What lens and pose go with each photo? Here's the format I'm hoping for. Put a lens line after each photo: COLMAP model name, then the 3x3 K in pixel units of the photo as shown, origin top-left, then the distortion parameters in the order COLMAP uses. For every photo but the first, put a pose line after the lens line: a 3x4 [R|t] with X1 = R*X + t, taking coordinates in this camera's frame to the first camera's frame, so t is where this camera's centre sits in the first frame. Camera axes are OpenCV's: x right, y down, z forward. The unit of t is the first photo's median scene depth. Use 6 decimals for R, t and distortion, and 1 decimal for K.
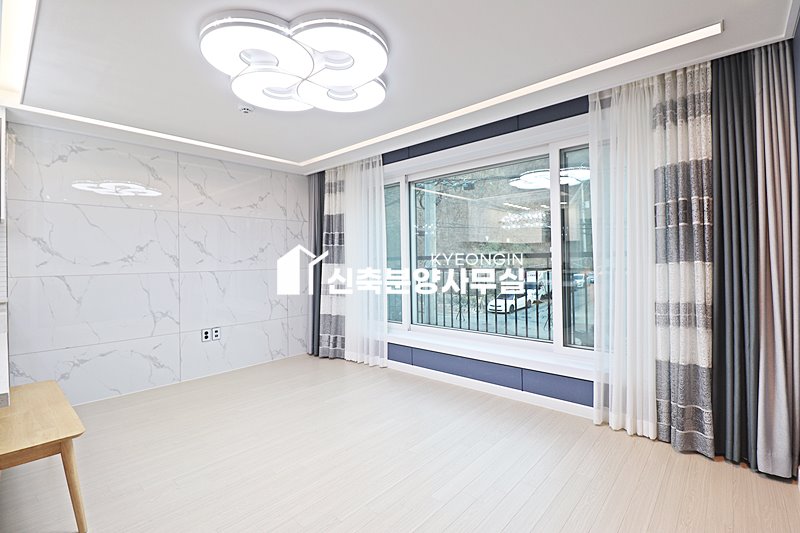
lens RADIAL K [[368.2, 0, 401.2], [0, 368.2, 255.5], [0, 0, 1]] dist [-0.002001, -0.000382]
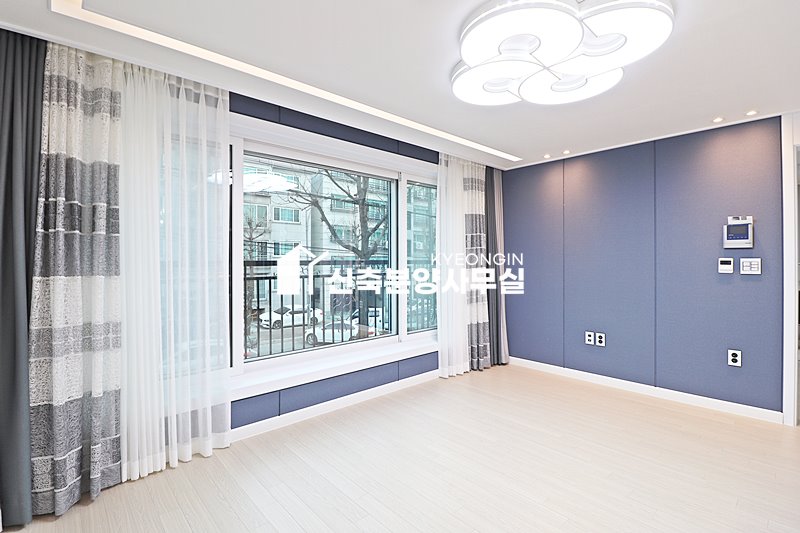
lens RADIAL K [[383.9, 0, 400.0], [0, 383.9, 266.5], [0, 0, 1]] dist [0.000788, -0.000009]
pose [[0.096239, 0.011387, 0.995293, -0.656950], [-0.001822, 0.999935, -0.011264, 0.017766], [-0.995357, -0.000730, 0.096253, 0.665924]]
